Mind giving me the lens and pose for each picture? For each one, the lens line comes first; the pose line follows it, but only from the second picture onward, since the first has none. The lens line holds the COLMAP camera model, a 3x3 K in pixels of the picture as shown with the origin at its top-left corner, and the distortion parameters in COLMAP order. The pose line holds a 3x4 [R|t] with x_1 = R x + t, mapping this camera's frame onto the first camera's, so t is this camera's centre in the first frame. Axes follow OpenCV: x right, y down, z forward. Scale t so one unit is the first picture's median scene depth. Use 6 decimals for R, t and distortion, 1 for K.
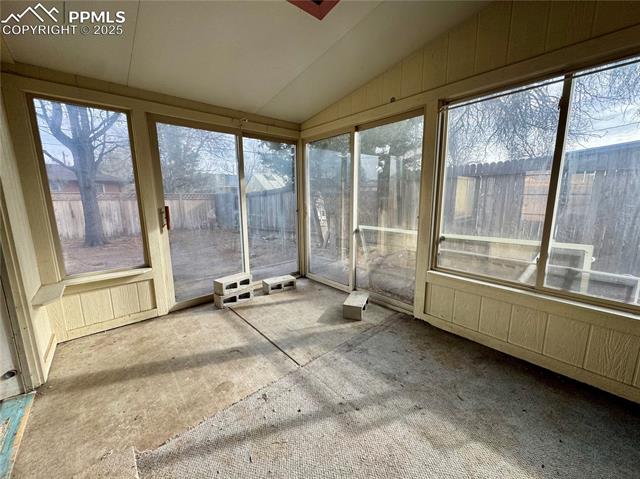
lens RADIAL K [[254.5, 0, 319.6], [0, 254.5, 239.7], [0, 0, 1]] dist [-0.002995, -0.000273]
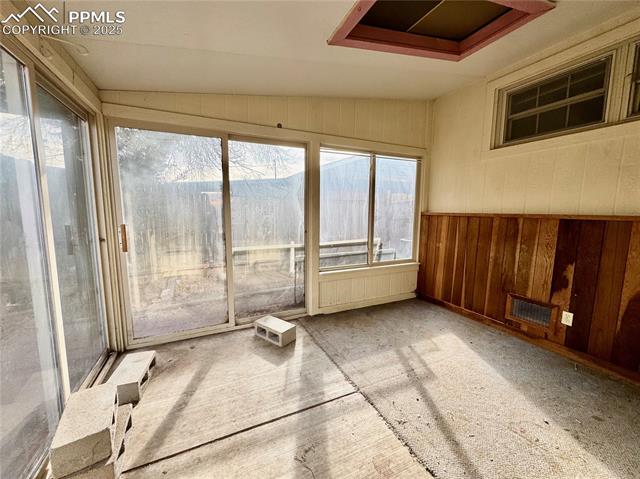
lens RADIAL K [[254.5, 0, 319.6], [0, 254.5, 239.7], [0, 0, 1]] dist [-0.002995, -0.000273]
pose [[0.274675, -0.103366, 0.955965, -0.847101], [0.153807, 0.986127, 0.062434, -0.134708], [-0.949156, 0.129885, 0.286763, 0.675984]]
